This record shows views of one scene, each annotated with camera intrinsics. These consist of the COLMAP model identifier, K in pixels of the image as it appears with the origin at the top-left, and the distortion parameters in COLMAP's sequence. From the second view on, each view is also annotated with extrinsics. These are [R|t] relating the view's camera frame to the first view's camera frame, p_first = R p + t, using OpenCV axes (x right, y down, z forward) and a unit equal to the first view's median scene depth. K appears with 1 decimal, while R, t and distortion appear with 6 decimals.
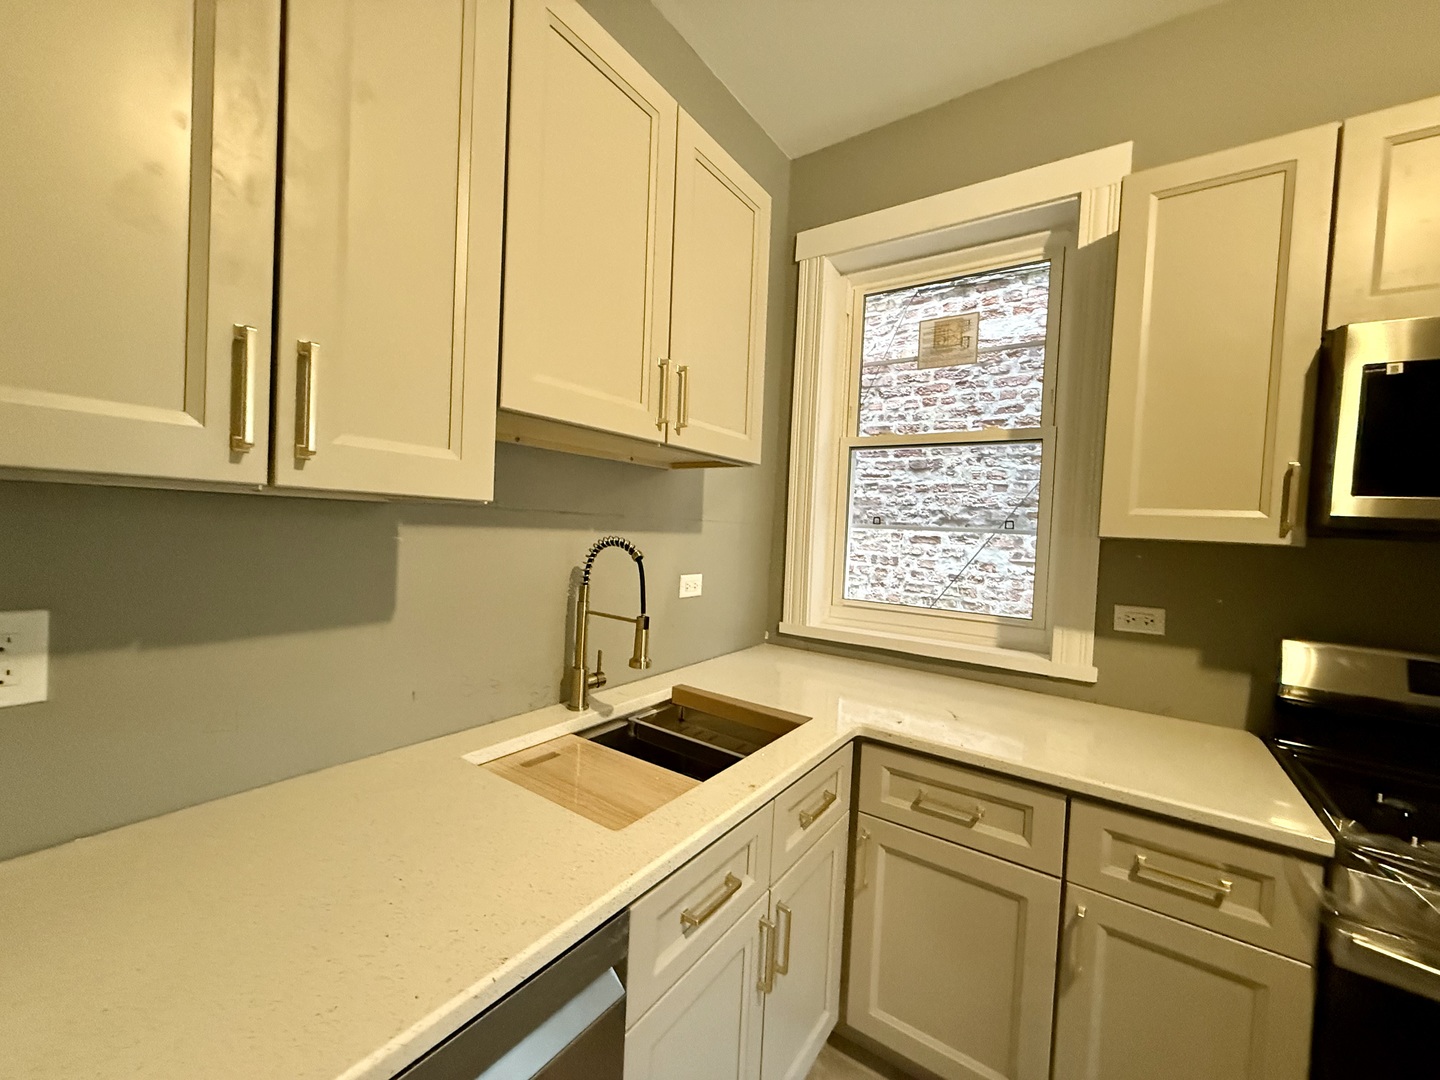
lens RADIAL K [[571.9, 0, 717.7], [0, 571.9, 539.4], [0, 0, 1]] dist [-0.000568, 0.000039]
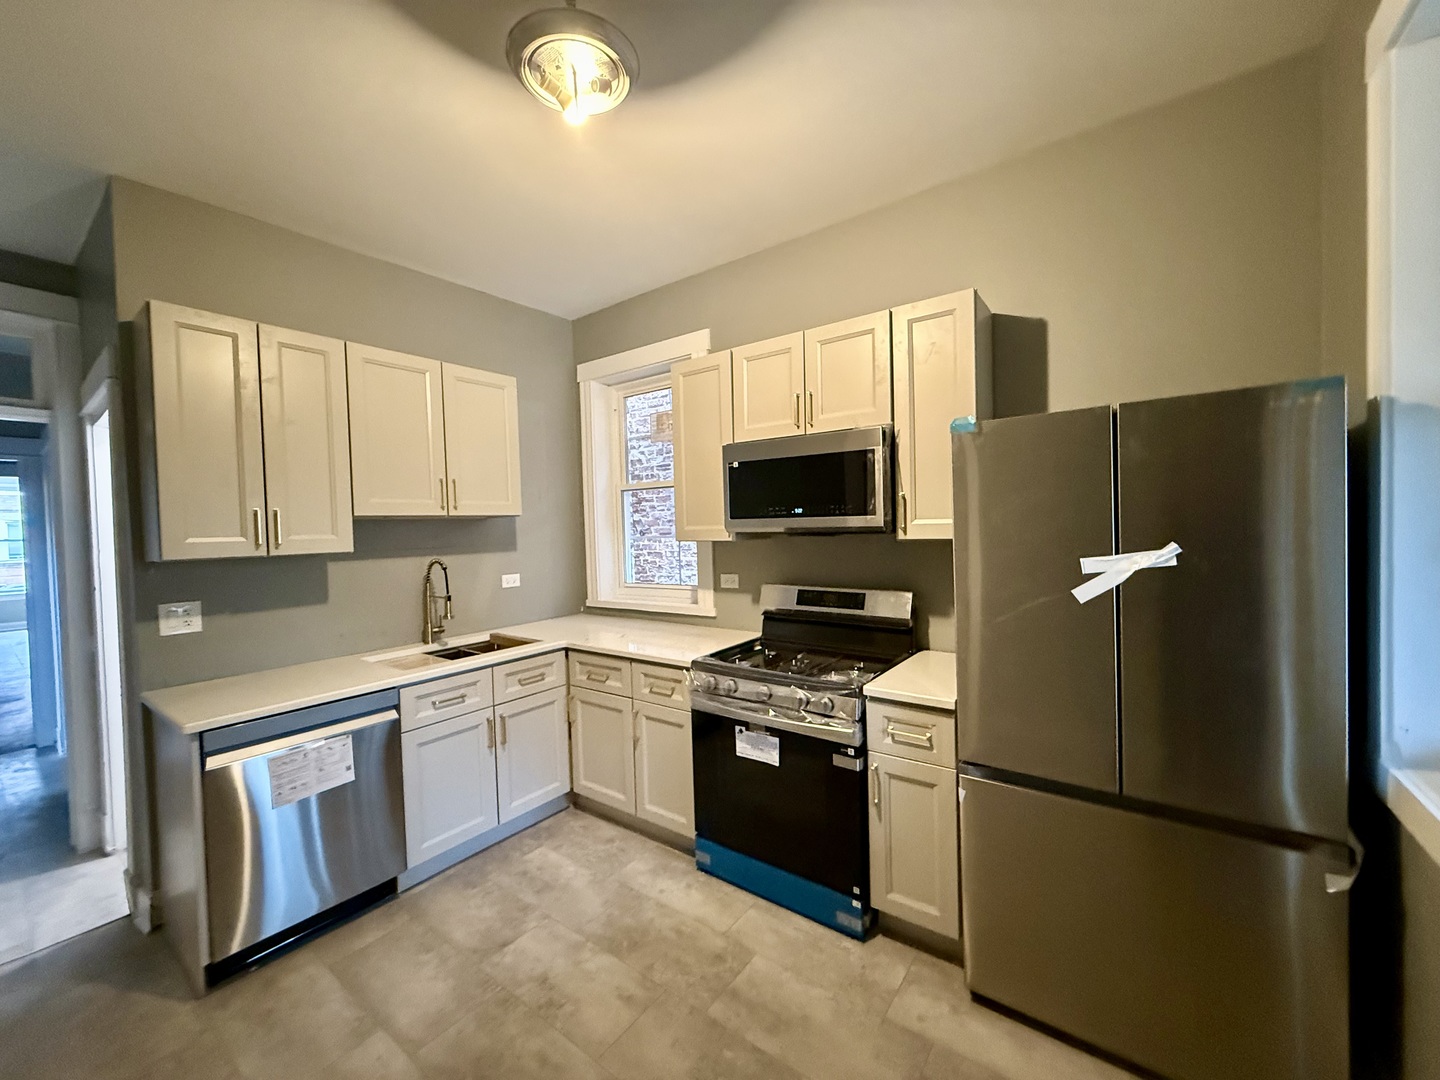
lens RADIAL K [[571.9, 0, 717.7], [0, 571.9, 539.4], [0, 0, 1]] dist [-0.000568, 0.000039]
pose [[0.996720, -0.074742, -0.031030, 0.919267], [0.074720, 0.997203, -0.001876, 0.004683], [0.031083, -0.000449, 0.999517, -1.064950]]
